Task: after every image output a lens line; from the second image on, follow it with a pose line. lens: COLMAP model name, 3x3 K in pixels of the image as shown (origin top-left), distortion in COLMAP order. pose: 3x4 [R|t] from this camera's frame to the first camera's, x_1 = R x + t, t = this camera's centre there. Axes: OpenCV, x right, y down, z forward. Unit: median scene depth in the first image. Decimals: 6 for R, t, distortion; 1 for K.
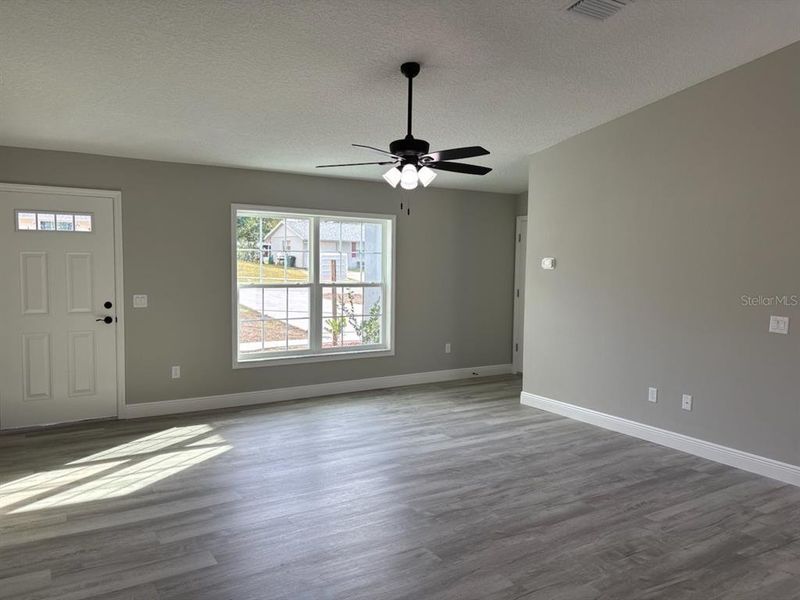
lens RADIAL K [[601.5, 0, 397.6], [0, 601.5, 299.1], [0, 0, 1]] dist [0.054337, -0.045584]
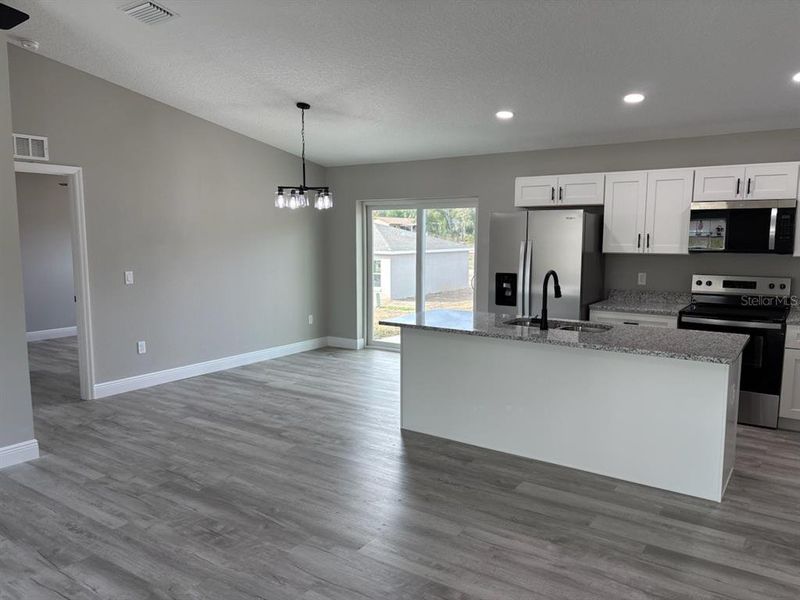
lens RADIAL K [[601.5, 0, 399.6], [0, 601.5, 305.3], [0, 0, 1]] dist [0.054337, -0.045584]
pose [[-0.394523, -0.125202, 0.910316, -0.434168], [0.051770, 0.986072, 0.158058, -0.062357], [-0.917426, 0.109485, -0.382547, 0.794849]]
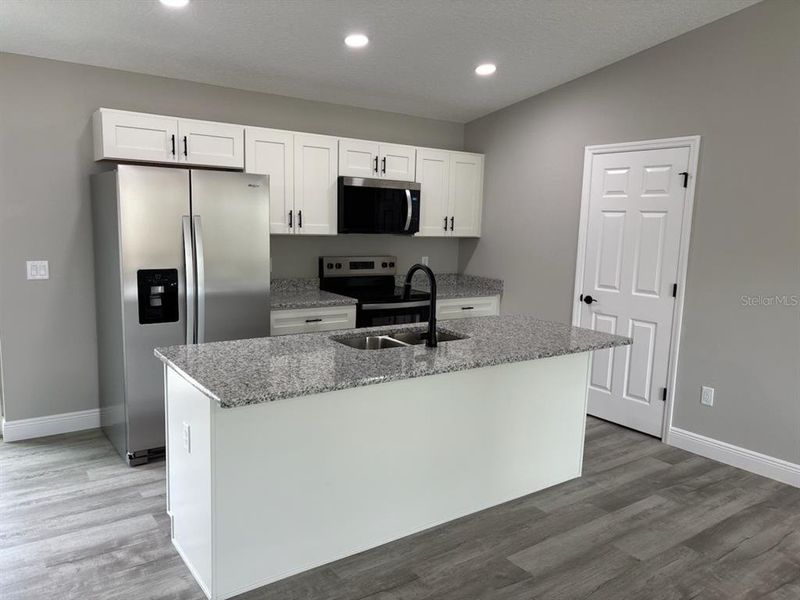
lens RADIAL K [[601.5, 0, 395.8], [0, 601.5, 308.2], [0, 0, 1]] dist [0.054337, -0.045584]
pose [[-0.997125, -0.036831, -0.066217, 0.441702], [-0.050089, 0.976134, 0.211316, -0.046059], [0.056854, 0.214025, -0.975172, 0.880194]]
